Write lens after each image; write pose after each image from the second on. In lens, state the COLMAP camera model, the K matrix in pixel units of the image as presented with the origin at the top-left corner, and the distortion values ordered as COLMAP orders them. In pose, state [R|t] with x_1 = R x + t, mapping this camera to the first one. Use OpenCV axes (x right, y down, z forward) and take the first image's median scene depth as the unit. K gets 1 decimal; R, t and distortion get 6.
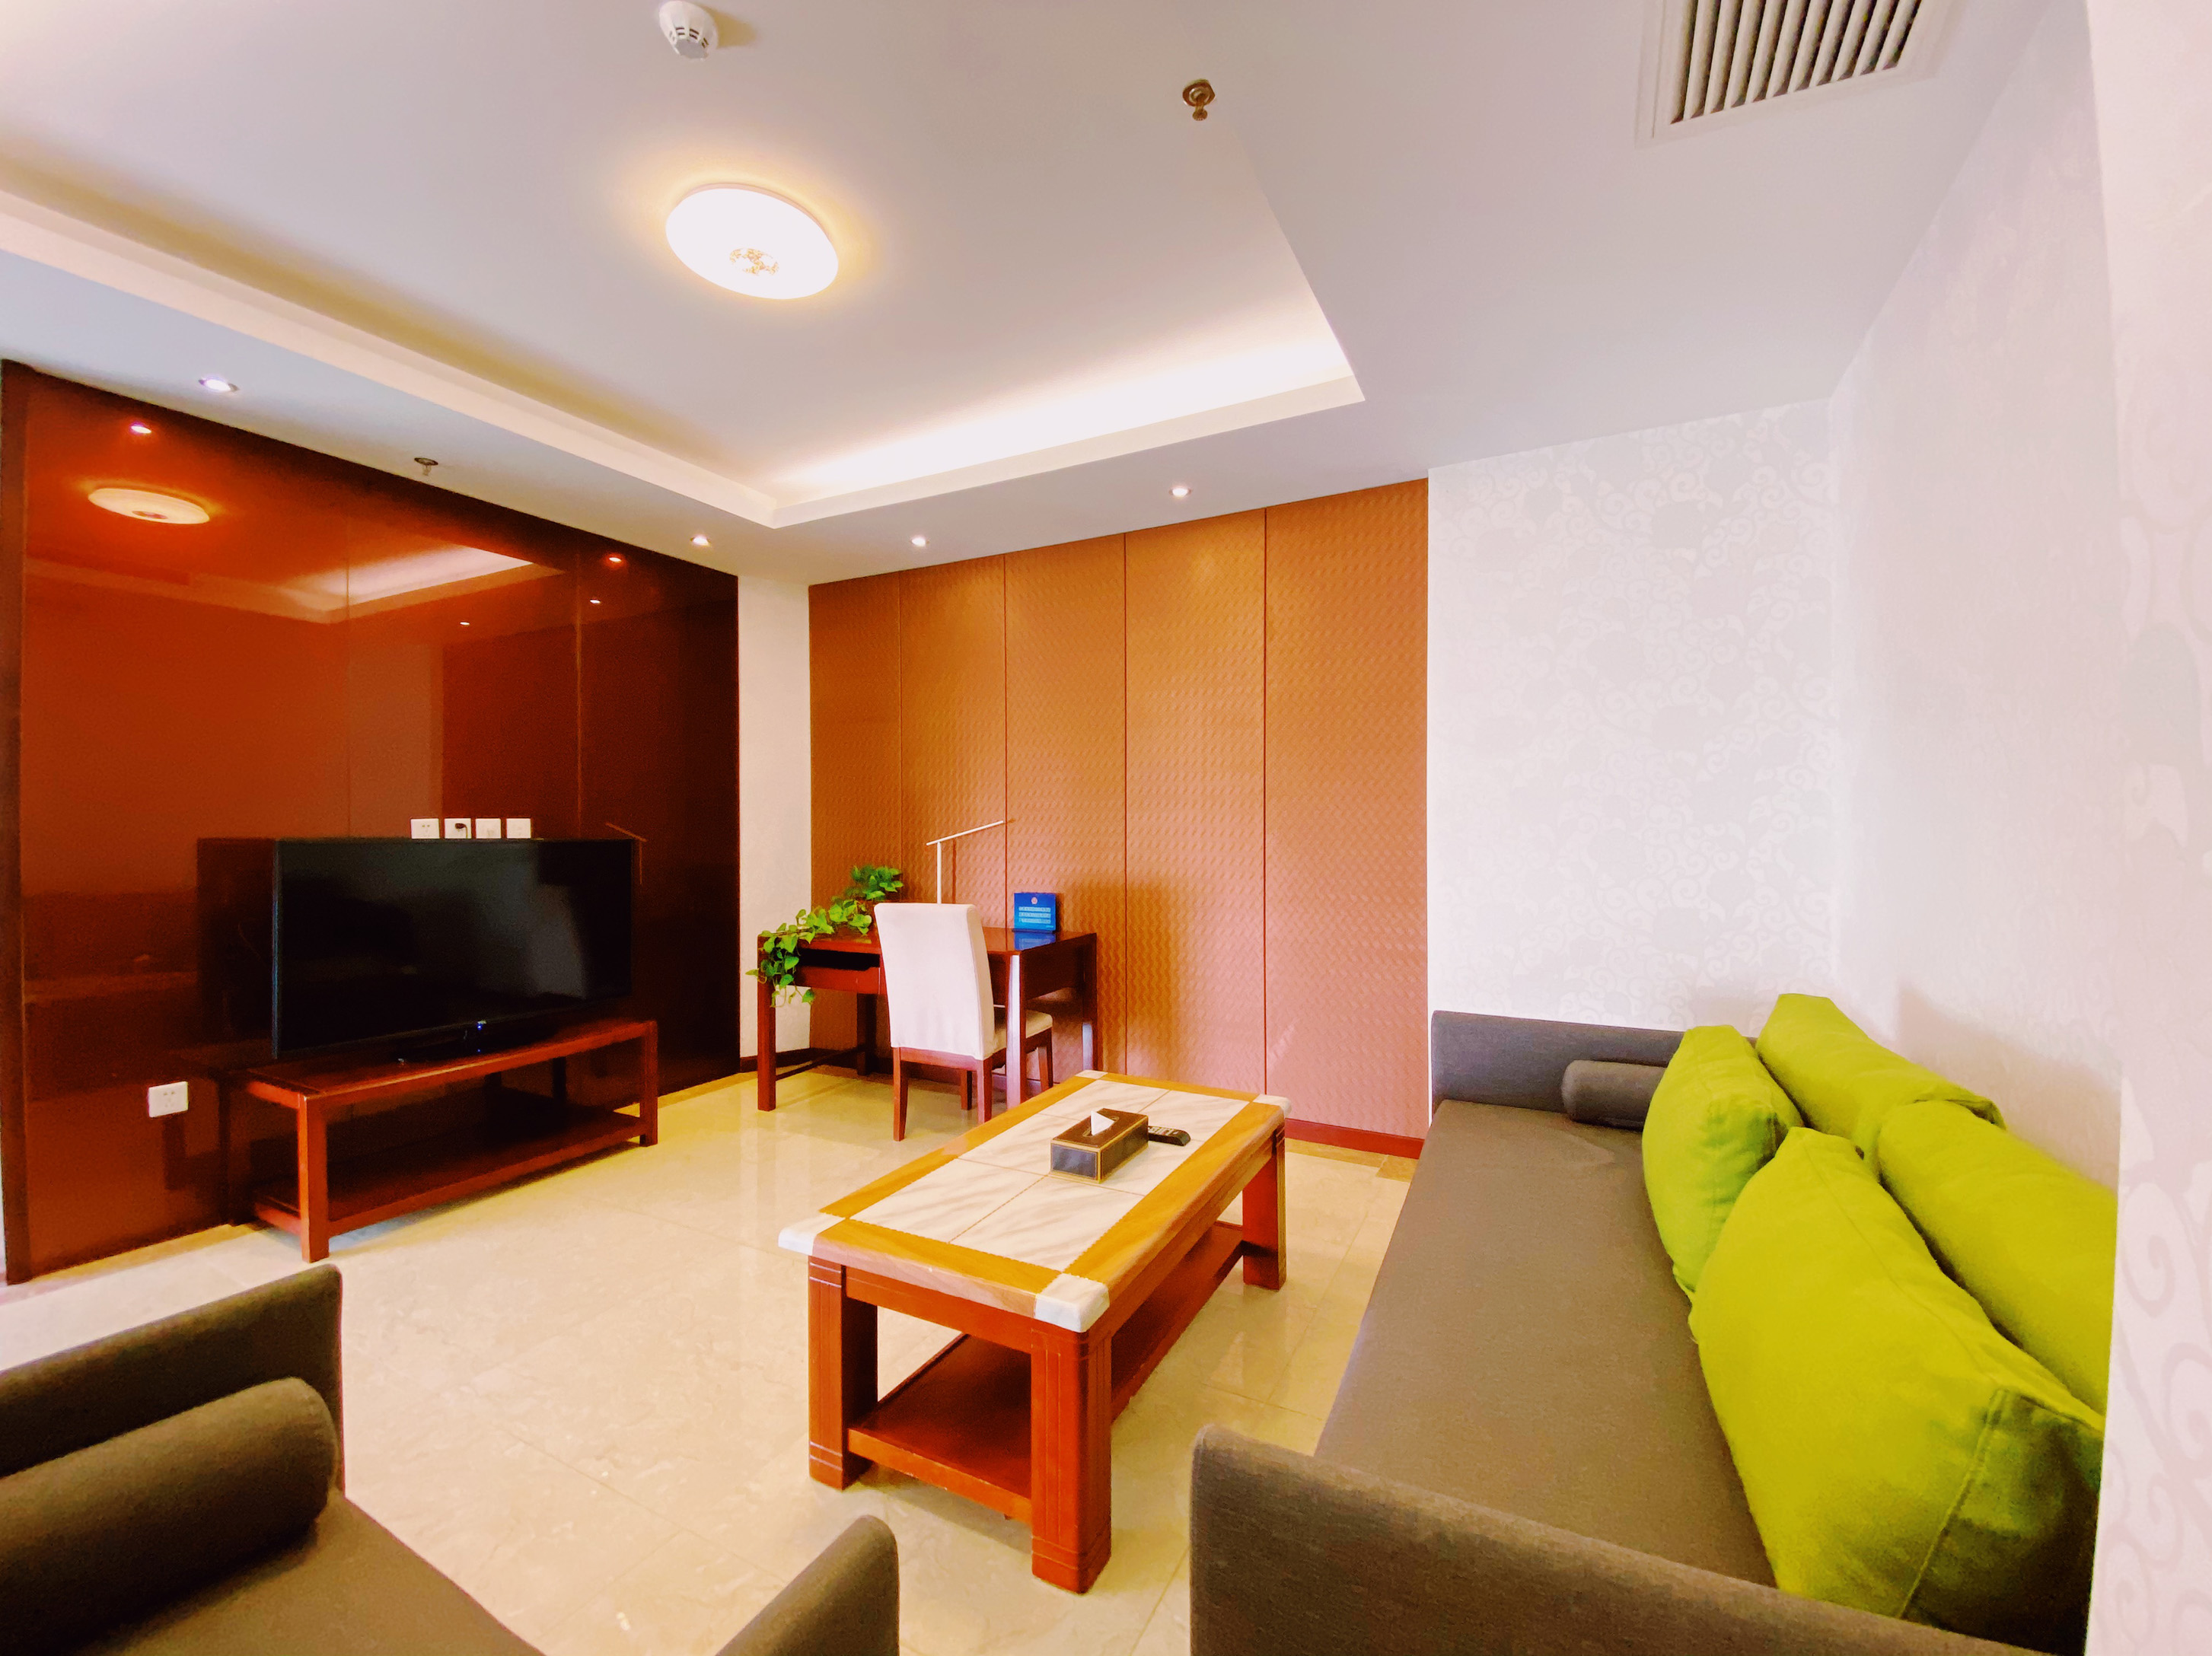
lens RADIAL K [[916.9, 0, 1103.6], [0, 916.9, 840.1], [0, 0, 1]] dist [0.064459, -0.000072]
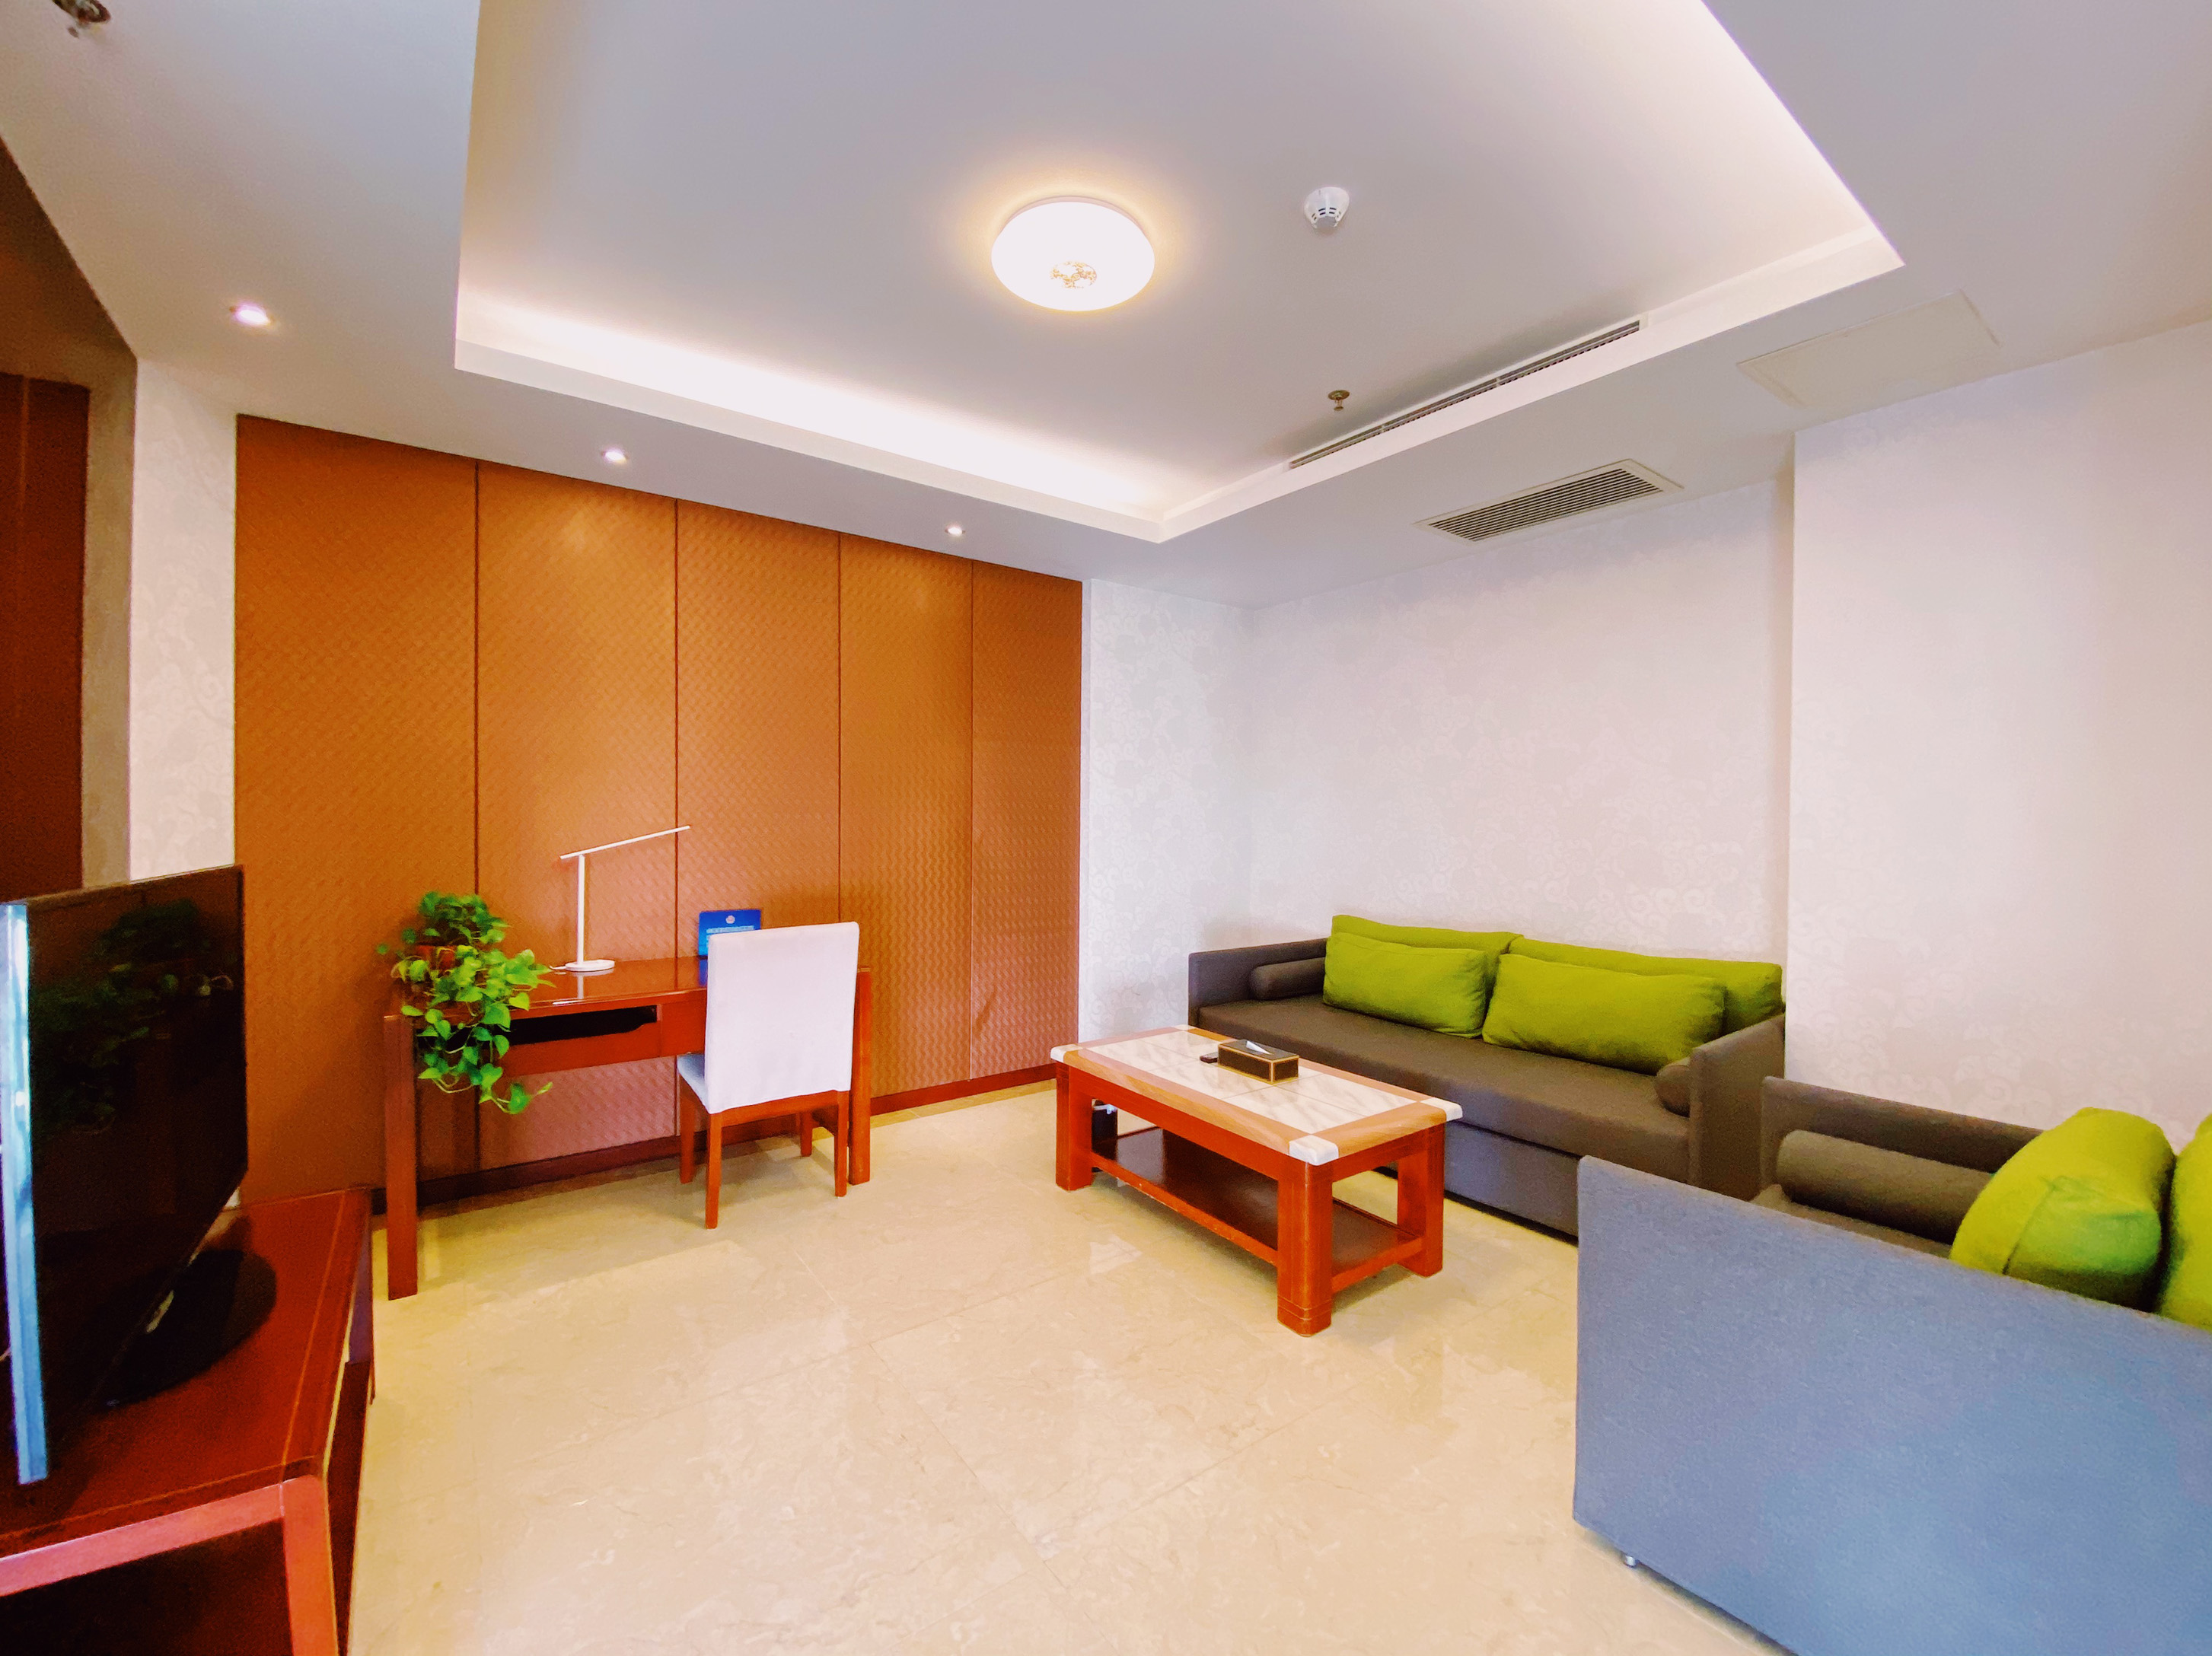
lens RADIAL K [[893.4, 0, 1106.0], [0, 893.4, 828.0], [0, 0, 1]] dist [-0.002388, -0.000351]
pose [[0.423831, 0.008657, 0.905700, -0.780774], [0.012839, 0.999796, -0.015564, -0.002279], [-0.905650, 0.018224, 0.423633, 0.371299]]
